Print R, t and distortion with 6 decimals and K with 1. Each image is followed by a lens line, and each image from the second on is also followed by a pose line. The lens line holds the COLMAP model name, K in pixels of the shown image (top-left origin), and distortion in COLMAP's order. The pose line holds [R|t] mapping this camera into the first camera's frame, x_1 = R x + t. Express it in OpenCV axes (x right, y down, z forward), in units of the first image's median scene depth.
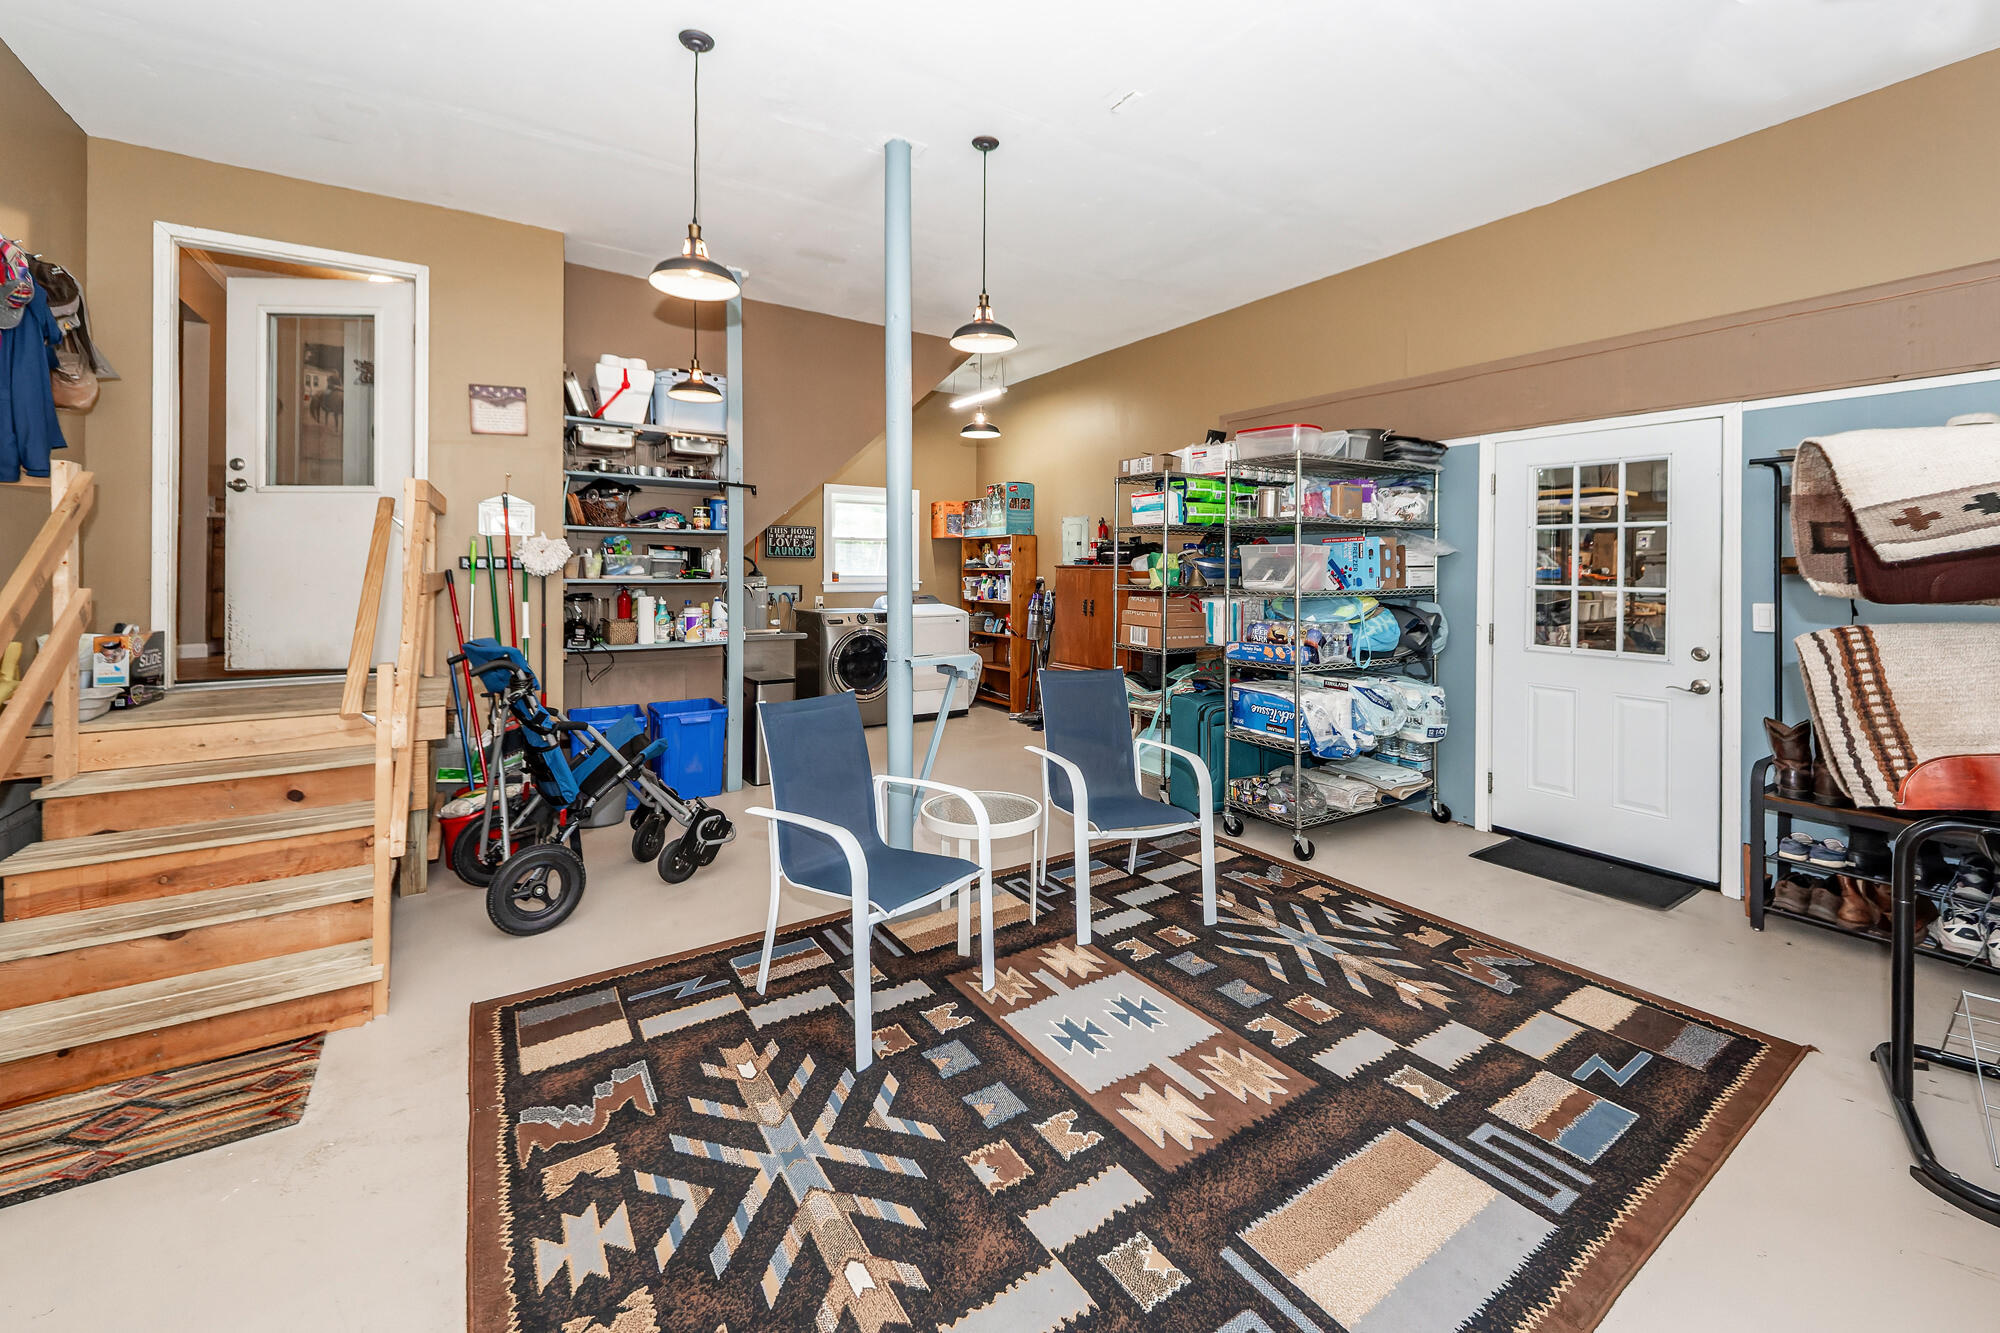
lens RADIAL K [[796.8, 0, 997.0], [0, 796.8, 564.9], [0, 0, 1]] dist [0.001805, -0.000179]
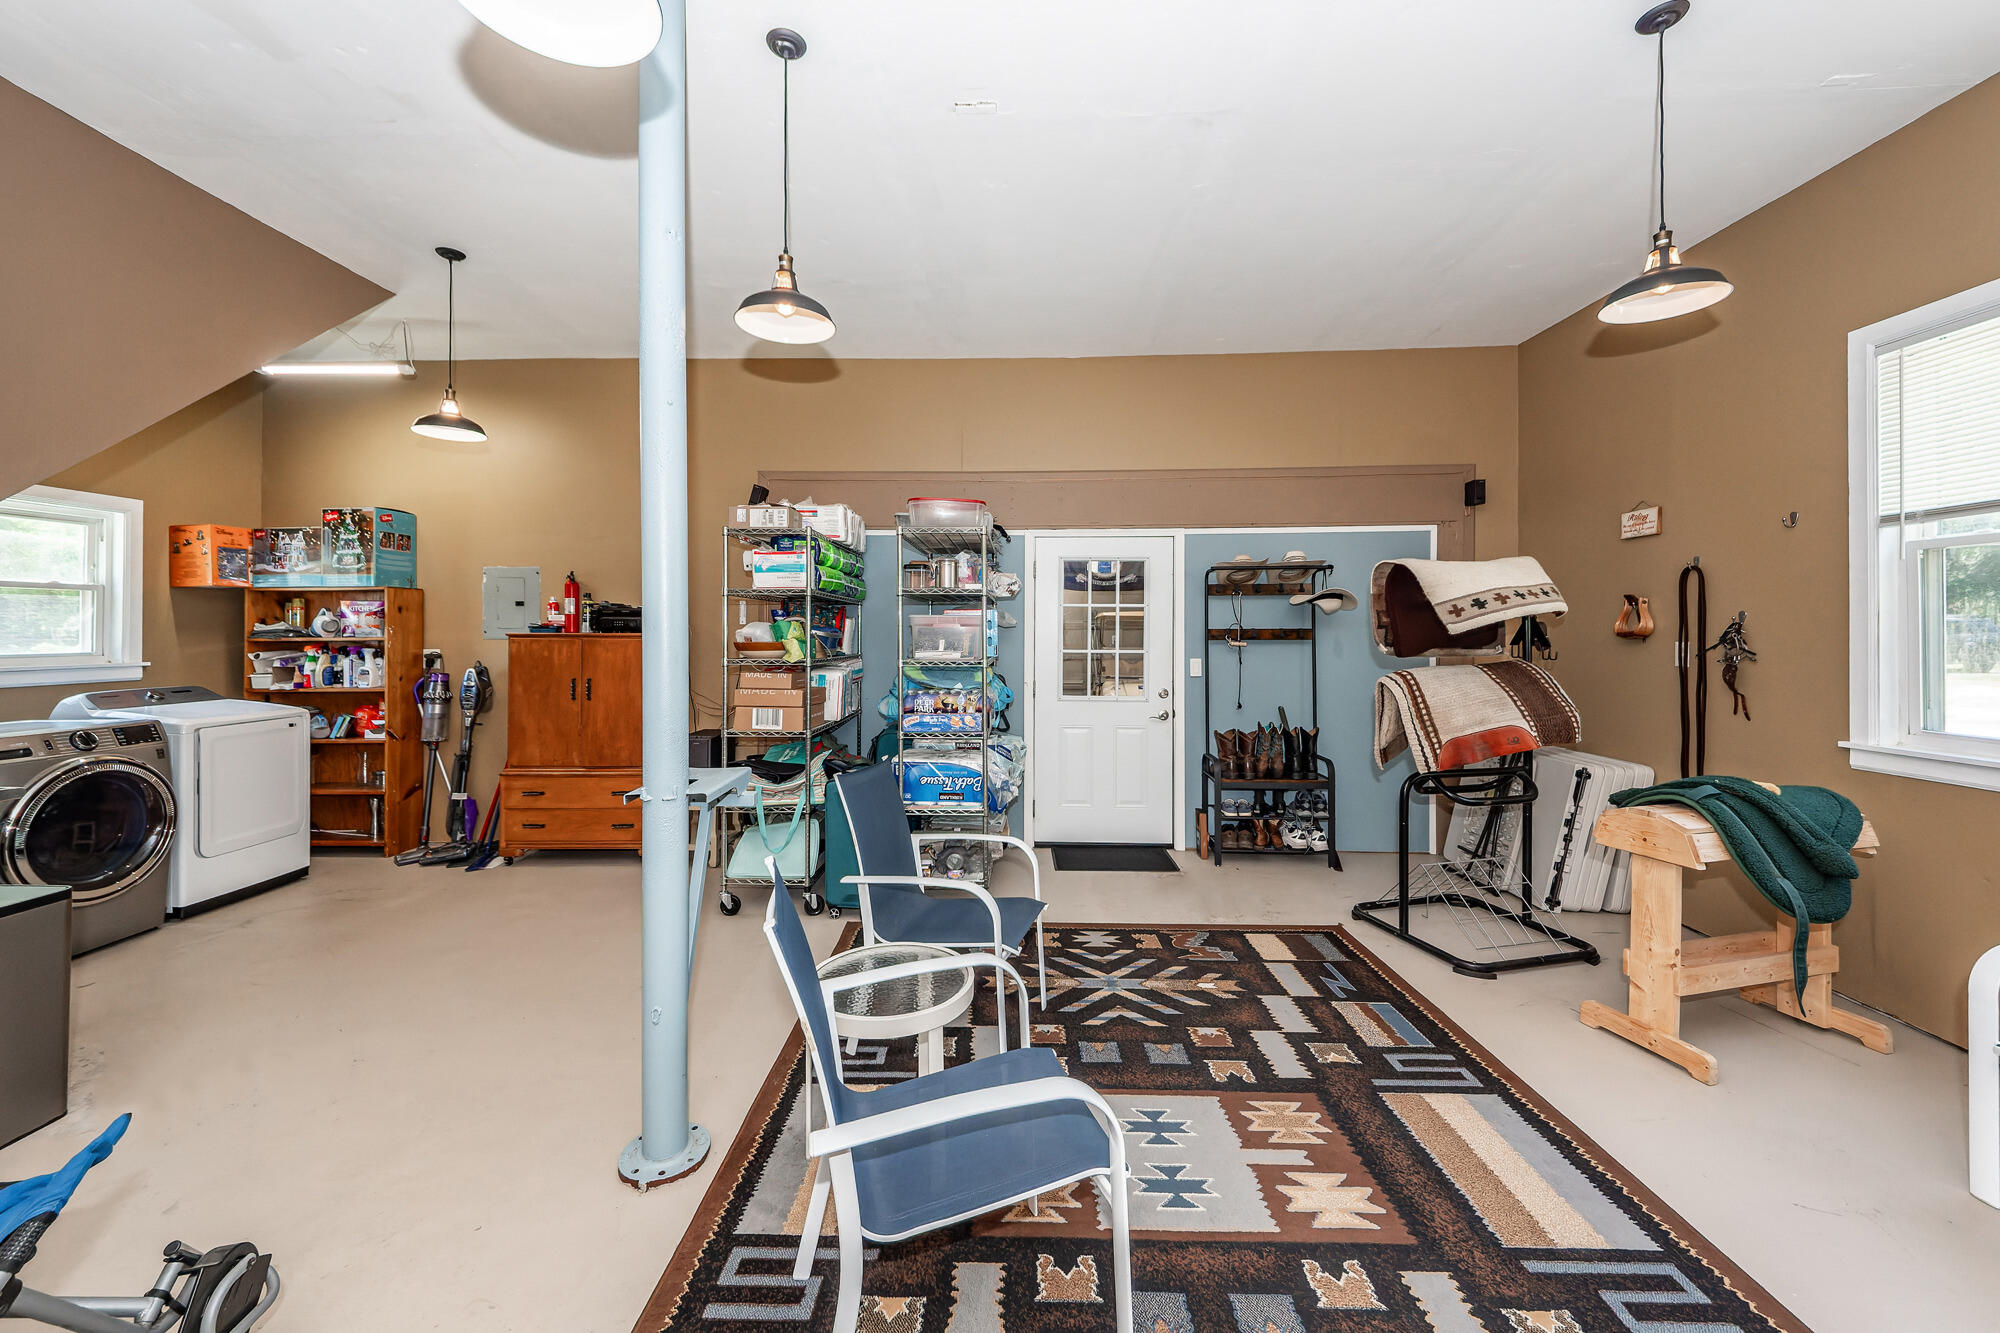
lens RADIAL K [[745.0, 0, 997.0], [0, 745.0, 633.6], [0, 0, 1]] dist [0.031081, -0.015259]
pose [[0.565607, -0.003746, 0.824667, -0.596399], [-0.001427, 0.999984, 0.005521, -0.009624], [-0.824674, -0.004299, 0.565592, 0.617105]]
